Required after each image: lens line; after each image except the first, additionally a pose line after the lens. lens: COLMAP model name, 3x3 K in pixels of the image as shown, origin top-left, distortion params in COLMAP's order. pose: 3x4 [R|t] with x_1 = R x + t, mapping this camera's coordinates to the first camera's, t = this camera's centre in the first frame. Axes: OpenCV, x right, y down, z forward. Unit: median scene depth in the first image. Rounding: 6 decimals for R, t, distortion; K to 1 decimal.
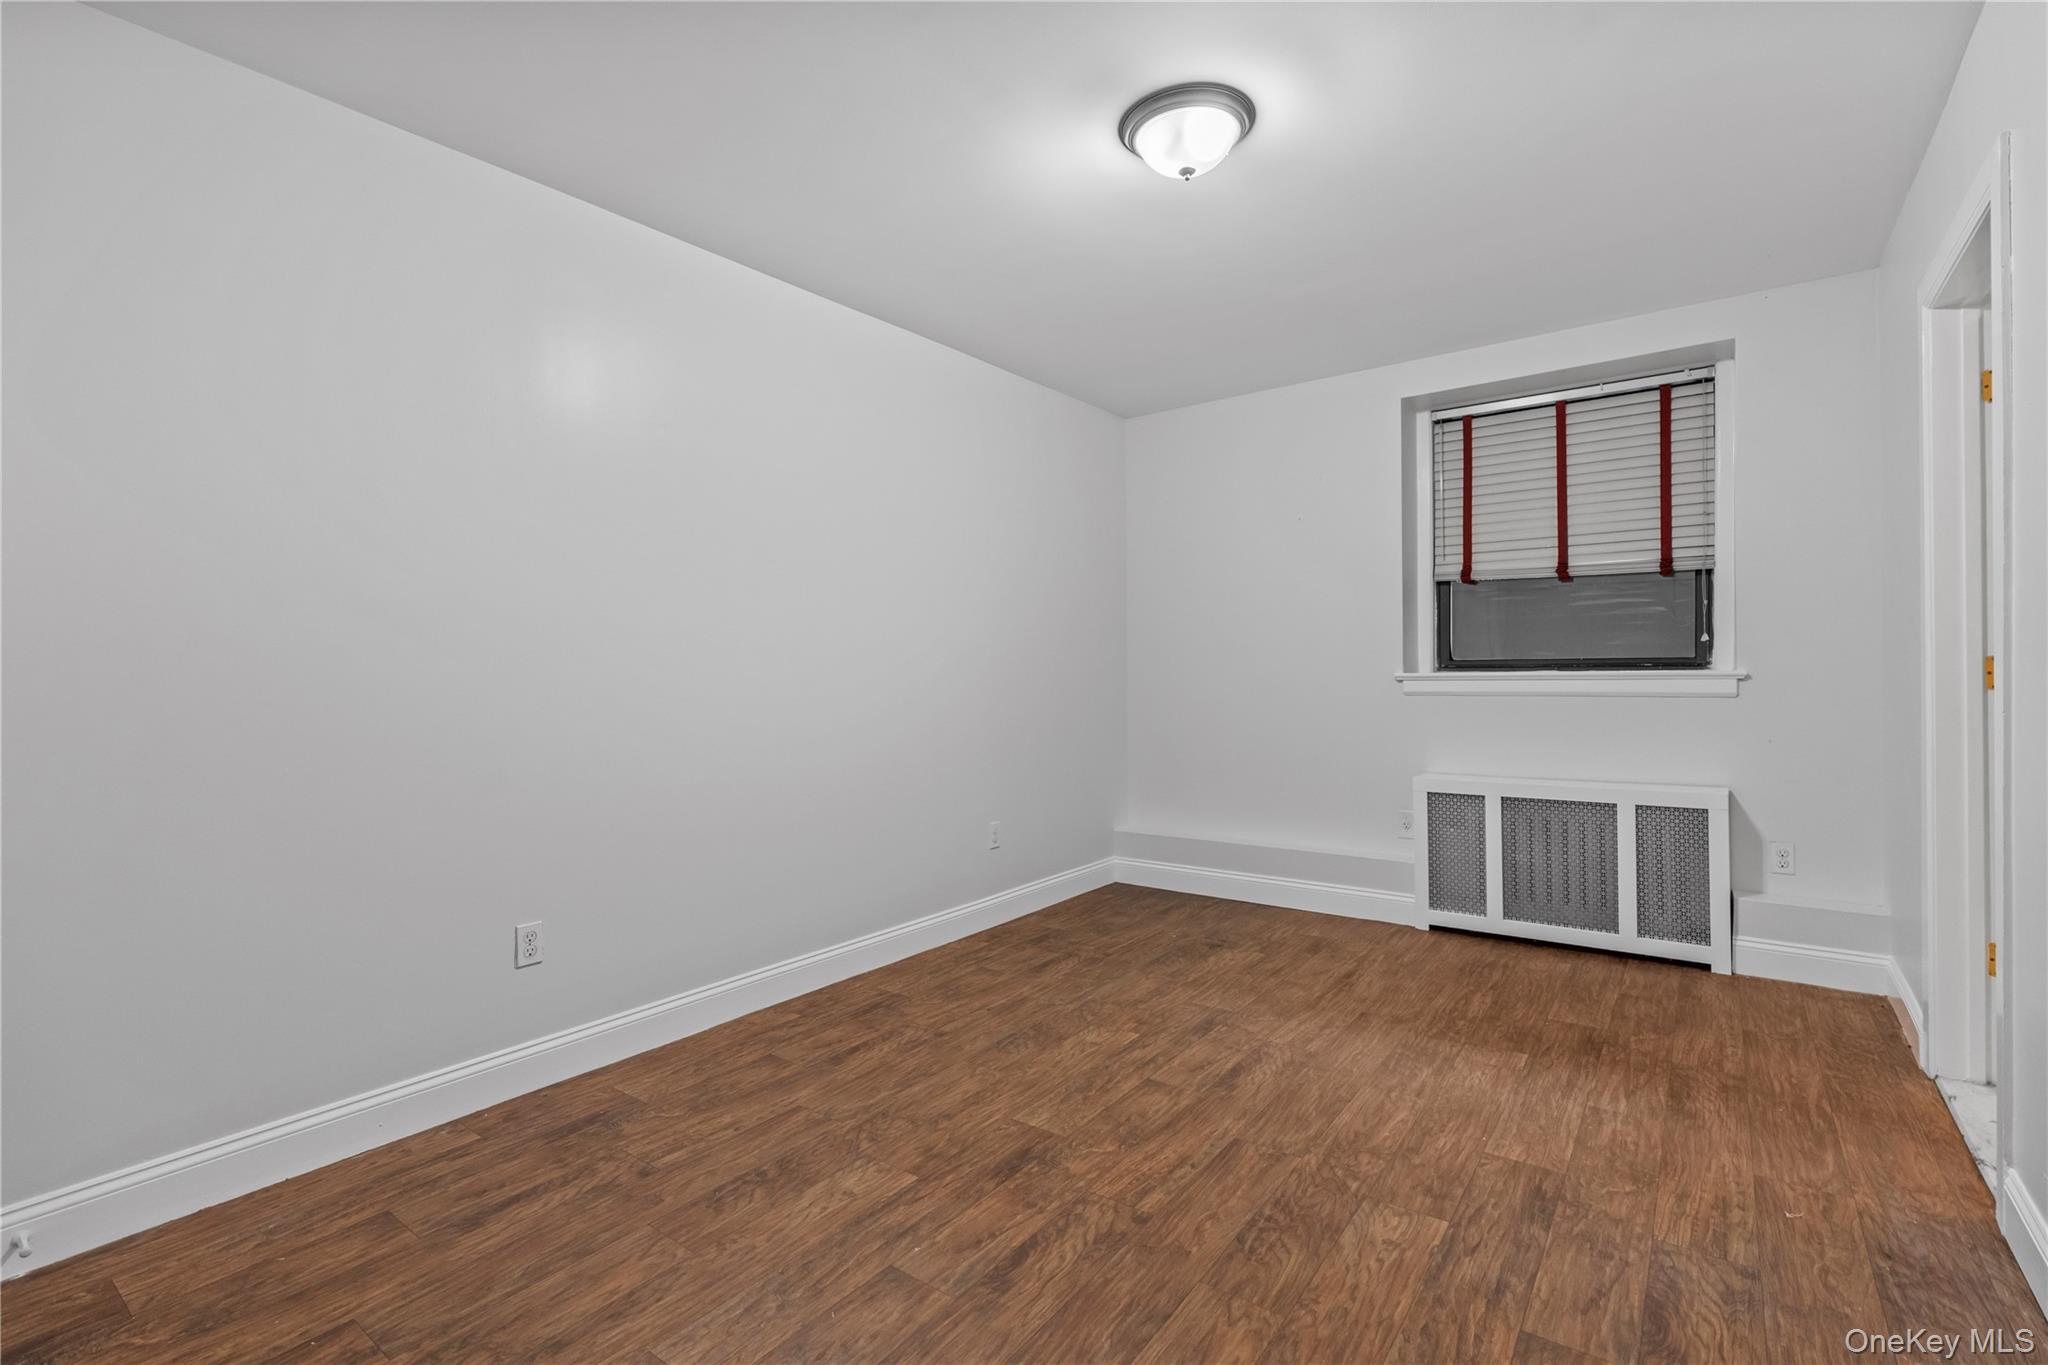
lens RADIAL K [[932.8, 0, 1013.3], [0, 932.8, 682.6], [0, 0, 1]] dist [-0.007480, 0.000809]
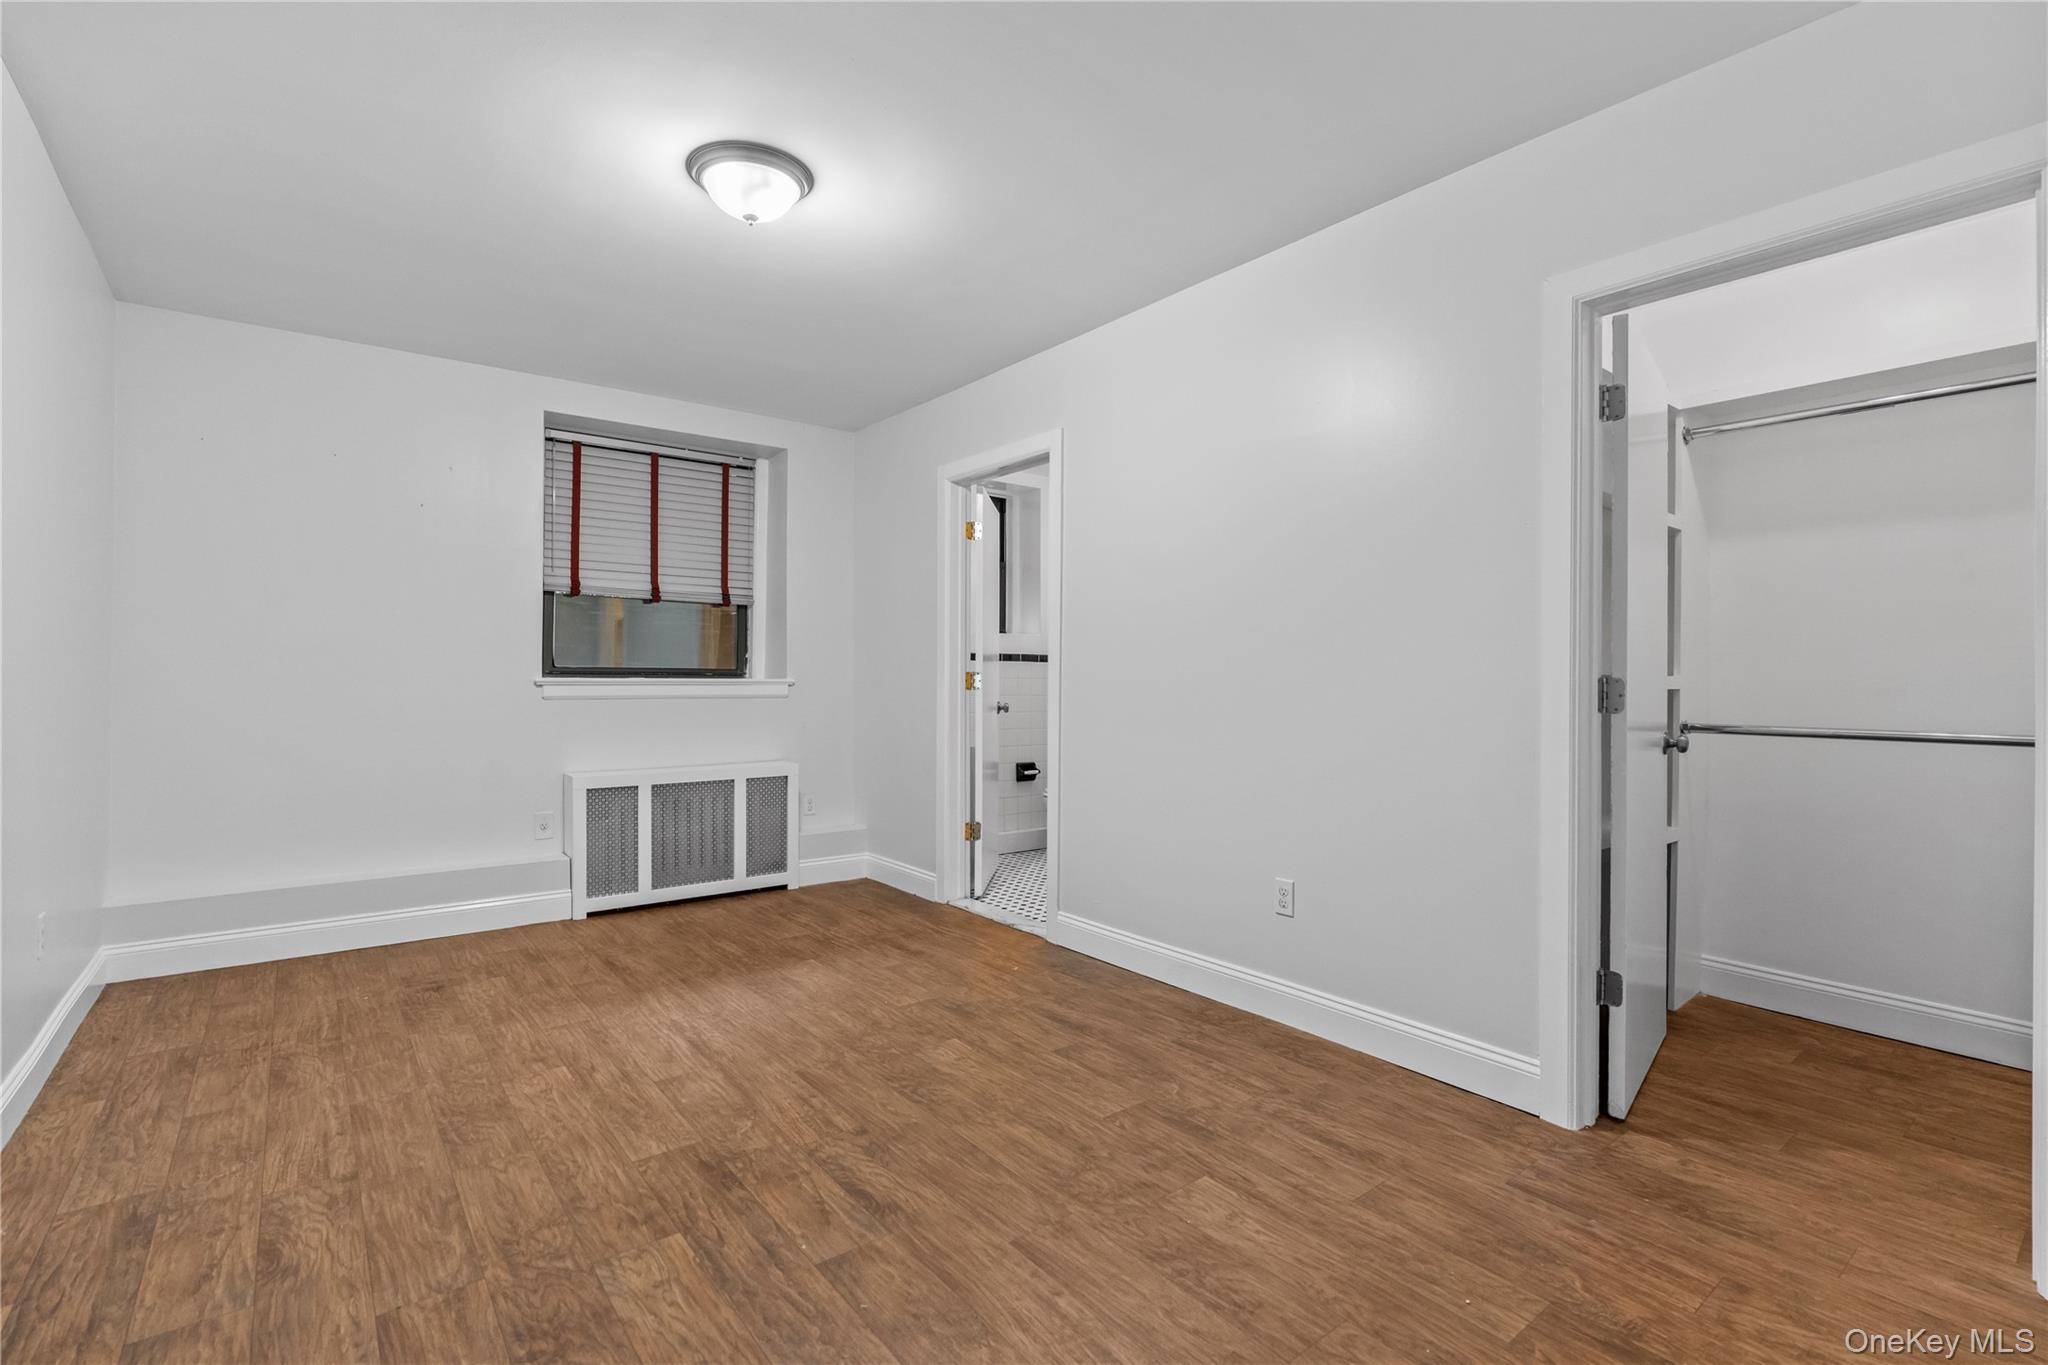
lens RADIAL K [[934.3, 0, 1030.0], [0, 934.3, 670.8], [0, 0, 1]] dist [-0.006687, 0.001417]
pose [[0.250712, 0.022990, 0.967789, -0.523975], [0.005365, 0.999670, -0.025137, 0.013497], [-0.968047, 0.011494, 0.250506, 0.266852]]
